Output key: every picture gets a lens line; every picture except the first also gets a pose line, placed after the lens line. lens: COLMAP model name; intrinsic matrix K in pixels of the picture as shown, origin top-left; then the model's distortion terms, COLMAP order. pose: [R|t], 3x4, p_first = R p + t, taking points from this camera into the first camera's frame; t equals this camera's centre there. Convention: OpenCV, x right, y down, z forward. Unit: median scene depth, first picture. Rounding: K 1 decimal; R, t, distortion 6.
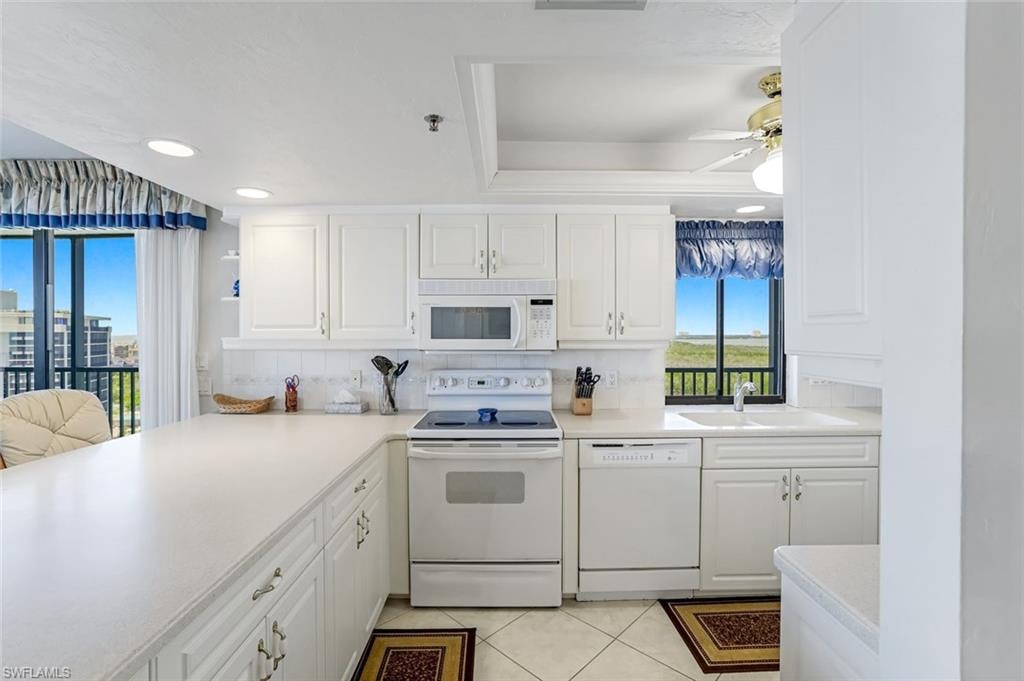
lens RADIAL K [[445.7, 0, 505.1], [0, 445.7, 337.2], [0, 0, 1]] dist [-0.035215, 0.010726]
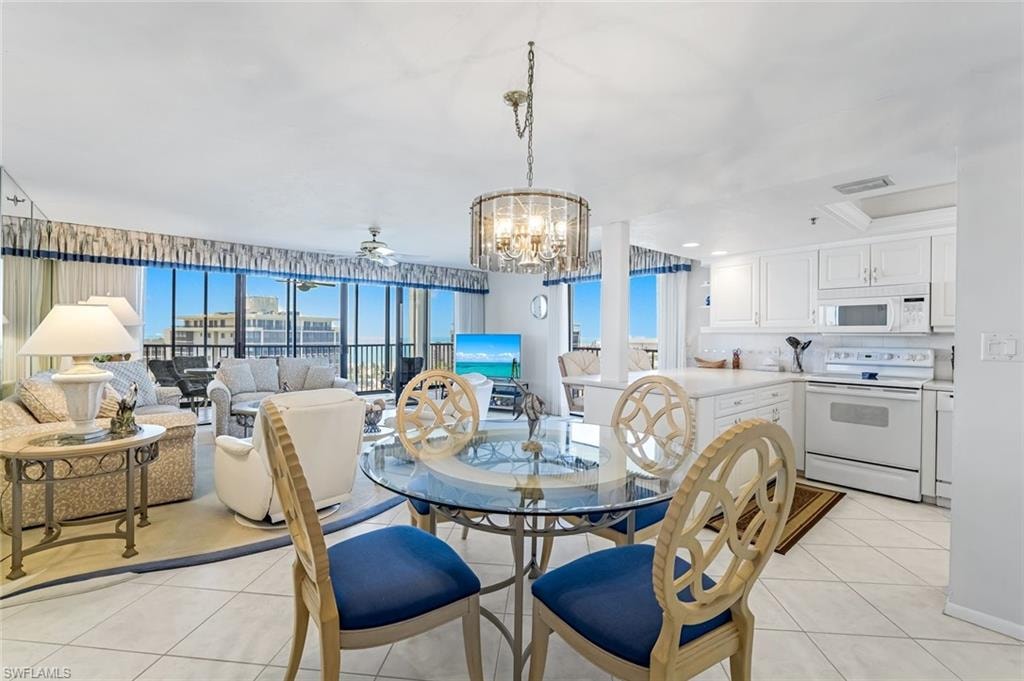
lens RADIAL K [[445.7, 0, 508.3], [0, 445.7, 337.7], [0, 0, 1]] dist [-0.035215, 0.010726]
pose [[0.633995, 0.008948, -0.773285, 0.319314], [-0.016396, 0.999864, -0.001873, 0.064980], [0.773163, 0.013867, 0.634056, -0.864636]]
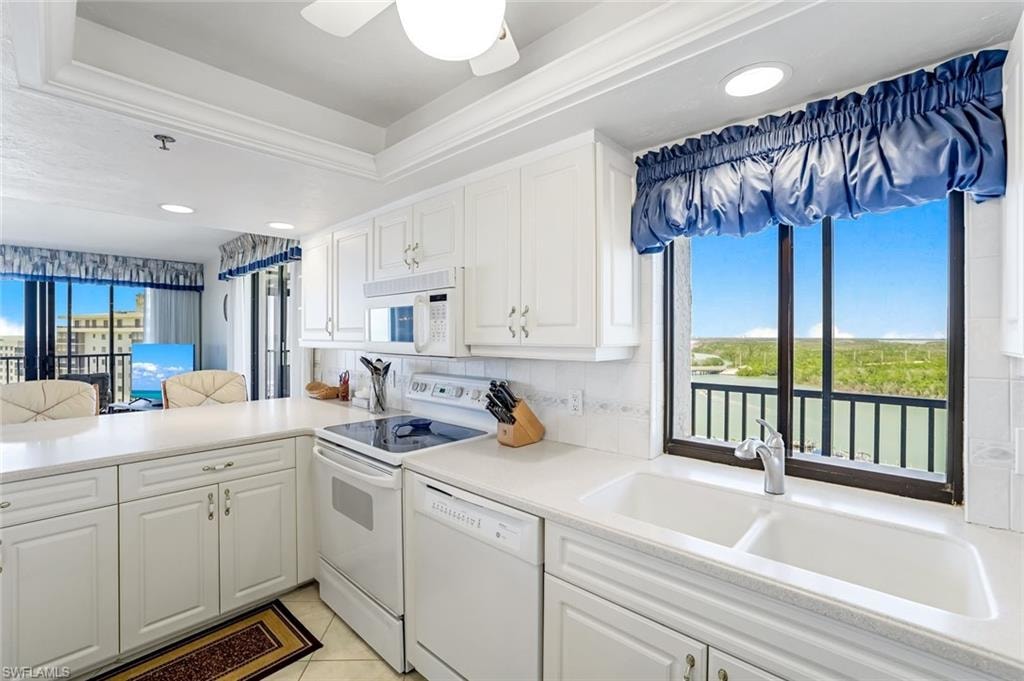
lens RADIAL K [[439.8, 0, 511.9], [0, 439.8, 334.0], [0, 0, 1]] dist [-0.030234, 0.006488]
pose [[0.726634, 0.000485, -0.687024, 0.685868], [-0.009040, 0.999920, -0.008856, -0.005766], [0.686965, 0.012646, 0.726581, 0.466928]]
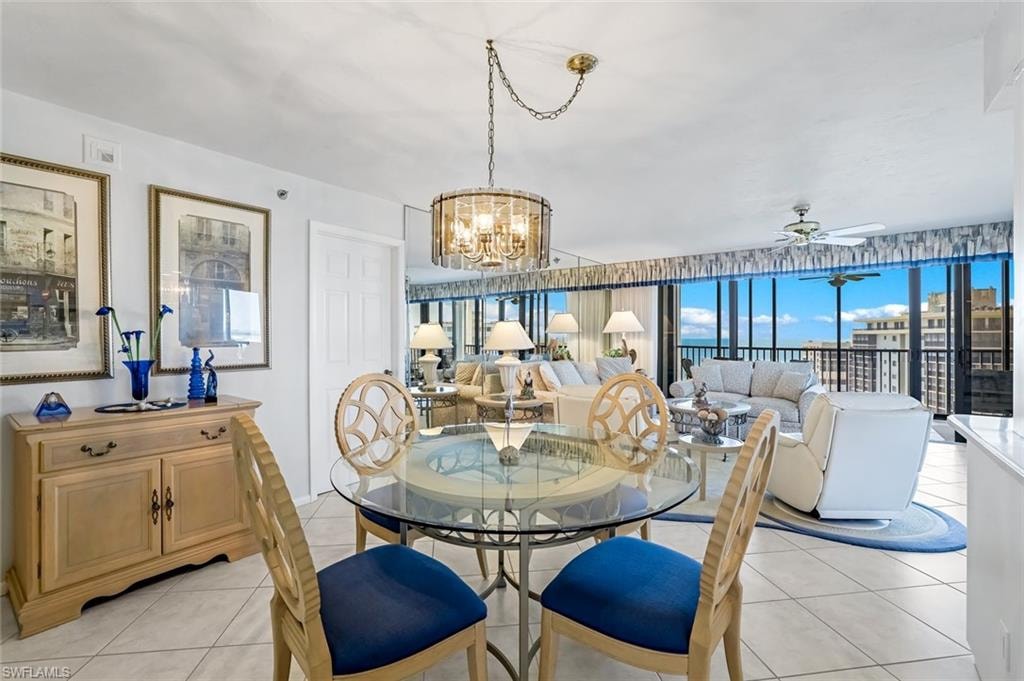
lens RADIAL K [[445.7, 0, 504.0], [0, 445.7, 338.3], [0, 0, 1]] dist [-0.035215, 0.010726]
pose [[-0.616306, 0.003185, -0.787501, 0.331960], [-0.004197, 0.999964, 0.007329, 0.058536], [0.787496, 0.007822, -0.616270, 0.020434]]
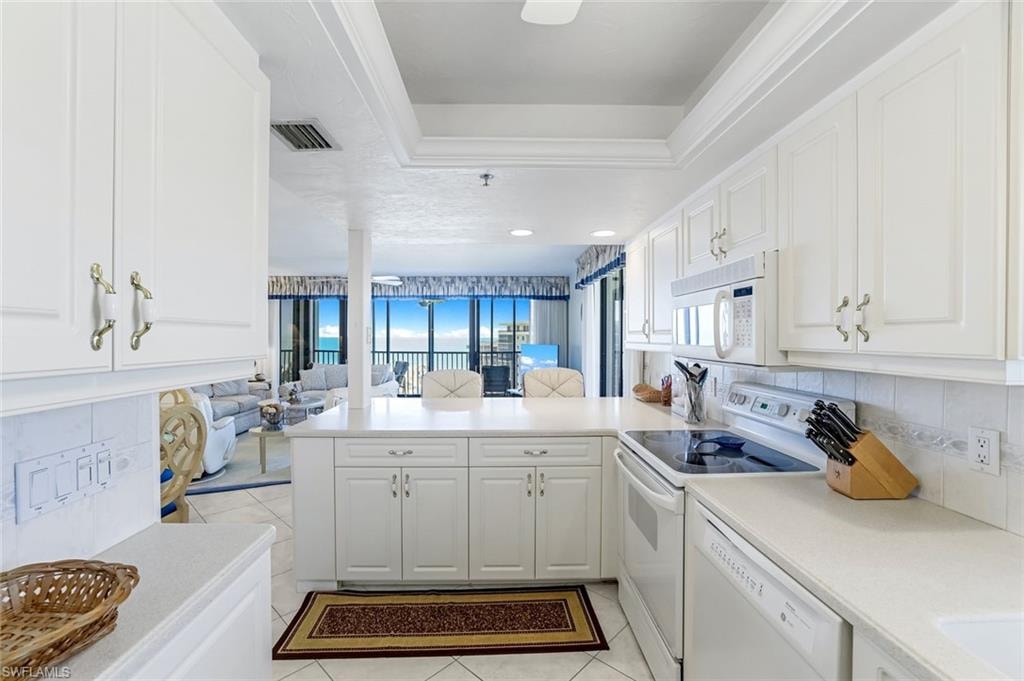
lens RADIAL K [[445.7, 0, 508.6], [0, 445.7, 340.7], [0, 0, 1]] dist [-0.035215, 0.010726]
pose [[0.016968, 0.010267, -0.999803, 0.683084], [-0.011014, 0.999889, 0.010081, -0.007594], [0.999795, 0.010841, 0.017079, 0.598178]]
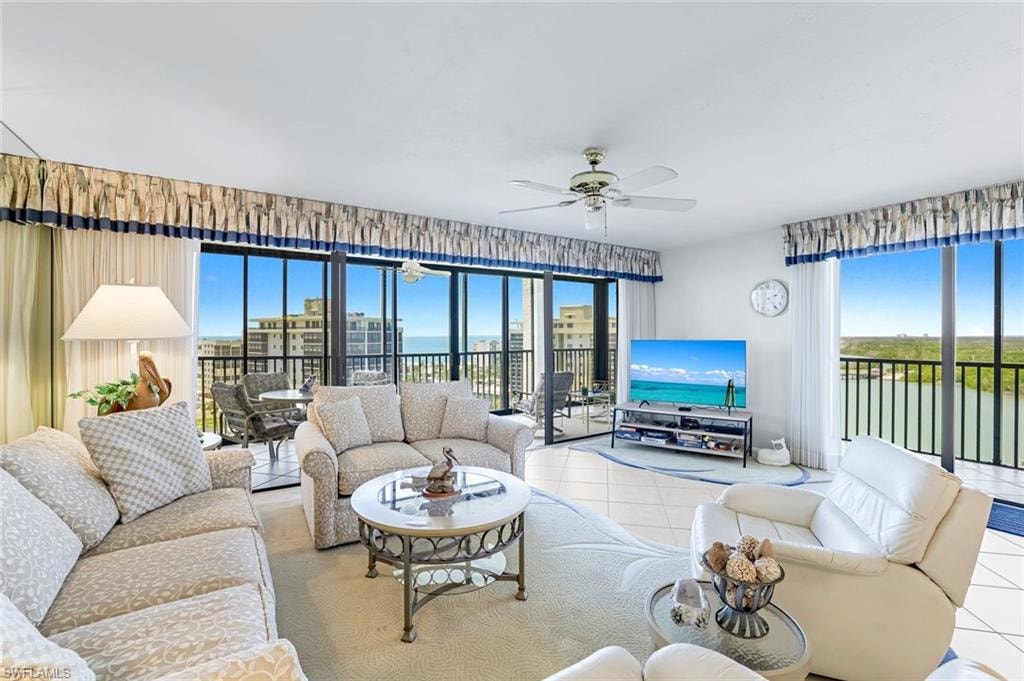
lens RADIAL K [[445.7, 0, 513.1], [0, 445.7, 333.7], [0, 0, 1]] dist [-0.035215, 0.010726]
pose [[0.541694, -0.001159, -0.840575, -0.758547], [-0.007891, 0.999948, -0.006464, 0.030230], [0.840539, 0.010135, 0.541656, -0.807966]]
